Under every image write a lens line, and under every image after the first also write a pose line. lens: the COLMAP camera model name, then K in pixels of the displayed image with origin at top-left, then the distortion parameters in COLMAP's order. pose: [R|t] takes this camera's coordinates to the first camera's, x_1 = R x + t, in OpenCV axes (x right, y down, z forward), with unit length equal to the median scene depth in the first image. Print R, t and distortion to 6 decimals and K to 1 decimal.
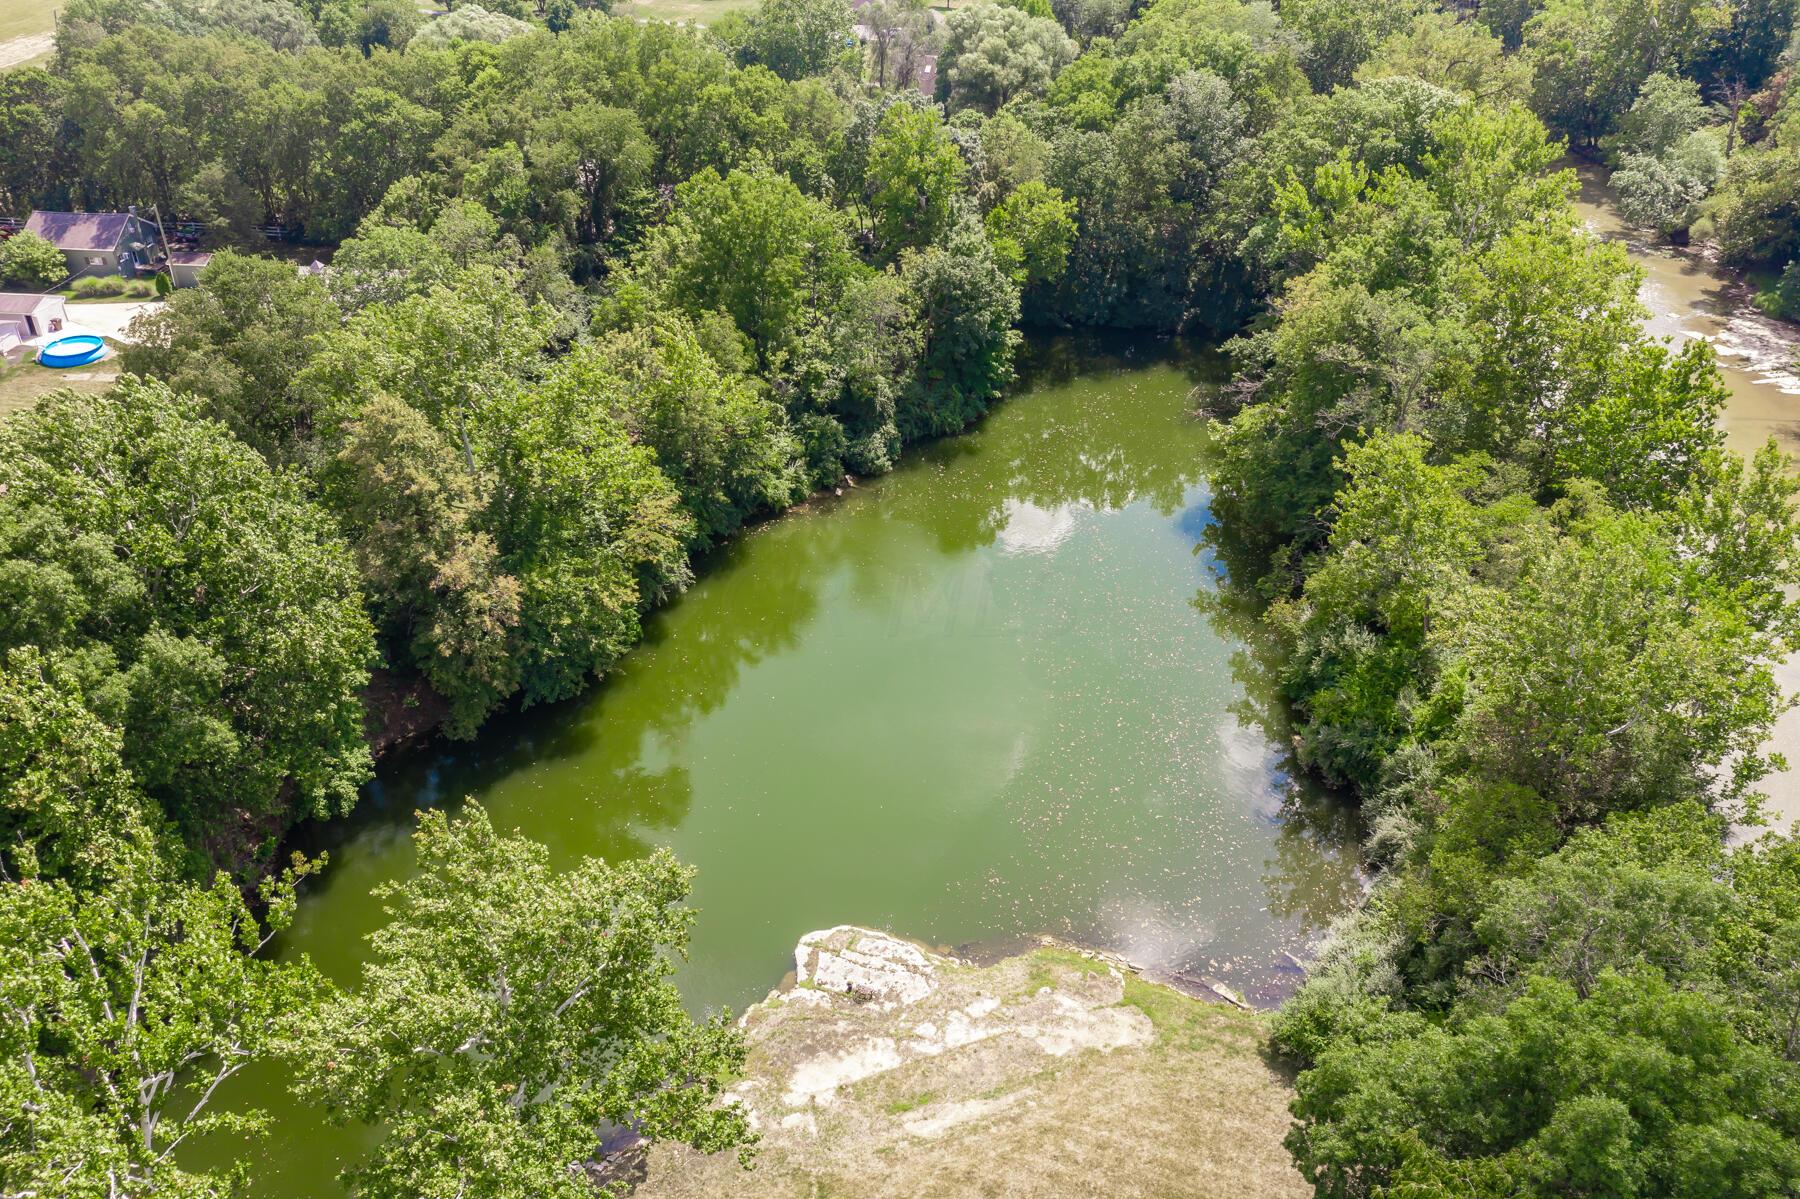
lens RADIAL K [[1426.0, 0, 890.5], [0, 1426.0, 606.9], [0, 0, 1]] dist [-0.002295, 0.009063]
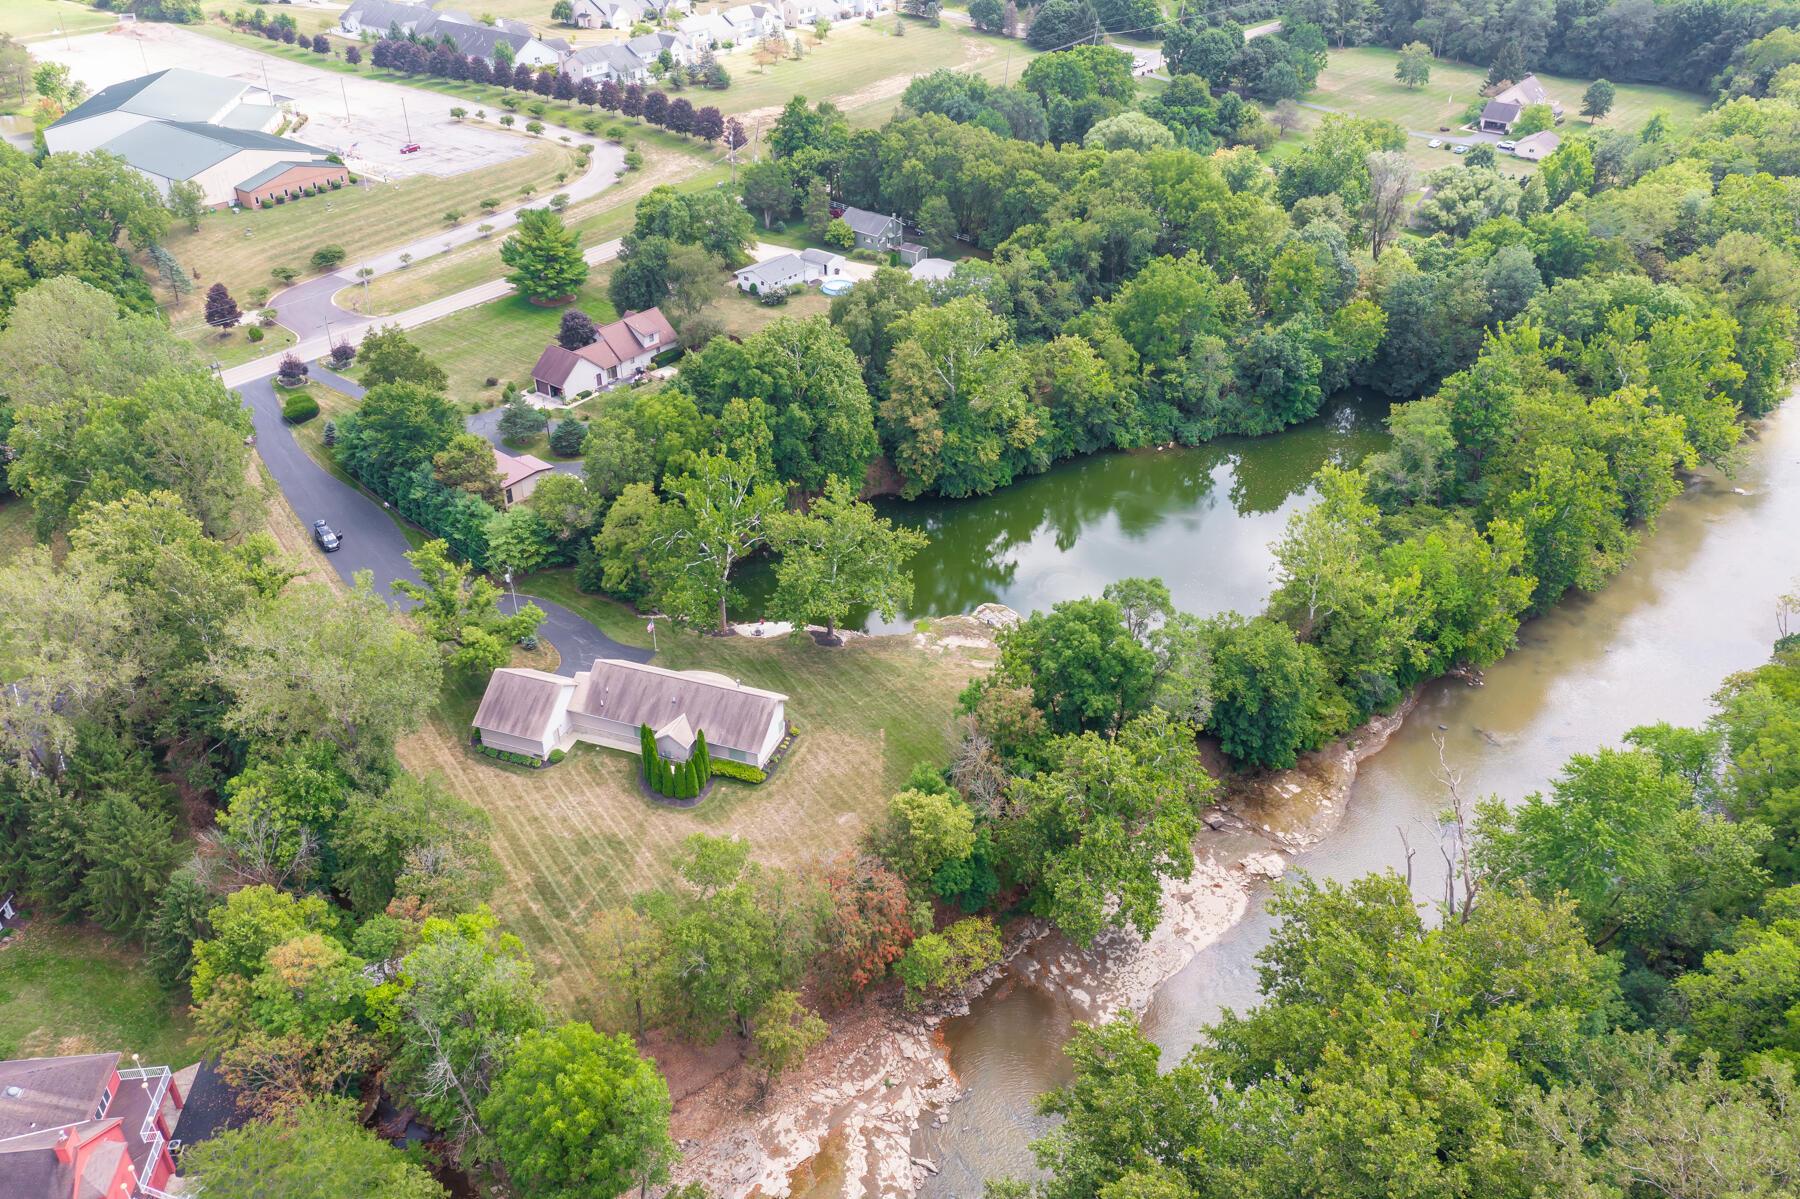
lens RADIAL K [[1426.0, 0, 893.3], [0, 1426.0, 597.3], [0, 0, 1]] dist [-0.002295, 0.009063]
pose [[0.837159, 0.292147, -0.462401, 0.482008], [-0.287835, 0.954185, 0.081743, 0.040467], [0.465097, 0.064663, 0.882895, -0.614833]]
